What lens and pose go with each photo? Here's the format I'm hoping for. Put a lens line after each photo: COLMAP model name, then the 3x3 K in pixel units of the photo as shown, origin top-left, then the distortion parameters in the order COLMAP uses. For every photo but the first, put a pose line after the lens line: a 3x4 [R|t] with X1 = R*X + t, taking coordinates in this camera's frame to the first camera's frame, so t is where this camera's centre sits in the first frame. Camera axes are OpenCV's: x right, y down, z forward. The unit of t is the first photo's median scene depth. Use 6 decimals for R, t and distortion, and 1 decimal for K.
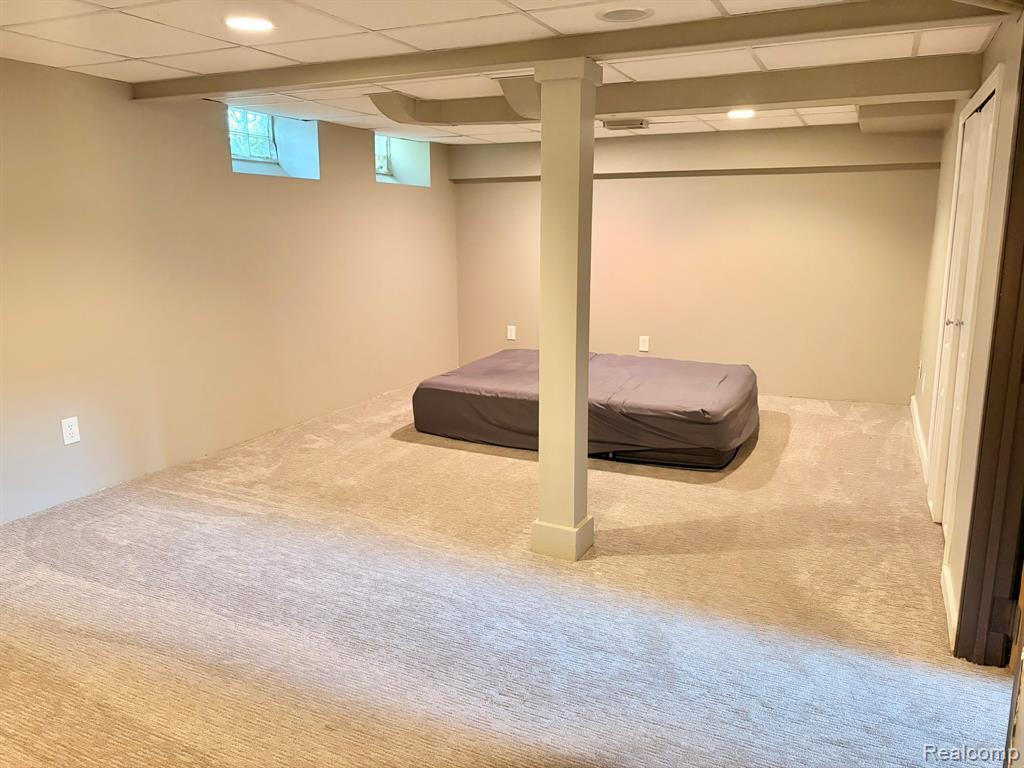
lens RADIAL K [[776.2, 0, 510.6], [0, 776.2, 381.4], [0, 0, 1]] dist [0.048525, -0.001240]
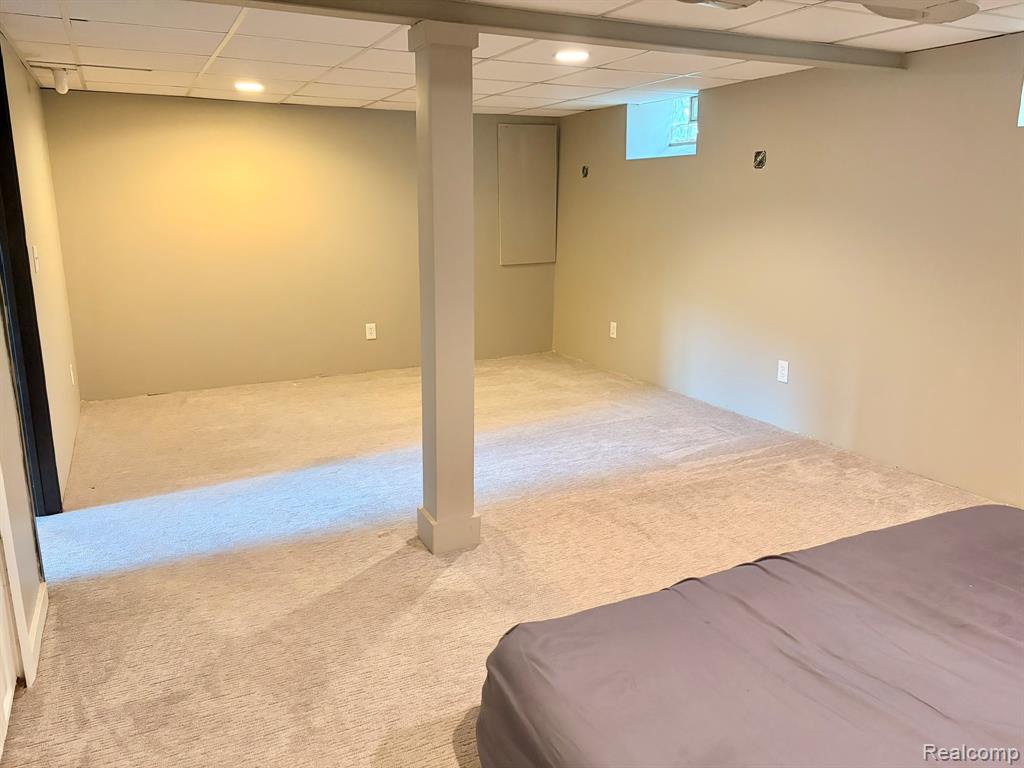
lens RADIAL K [[776.2, 0, 511.0], [0, 776.2, 385.5], [0, 0, 1]] dist [0.048525, -0.001240]
pose [[-0.629192, 0.174823, -0.757333, 0.635603], [-0.151376, 0.928156, 0.340018, -0.268533], [0.762366, 0.328579, -0.557524, 1.367178]]
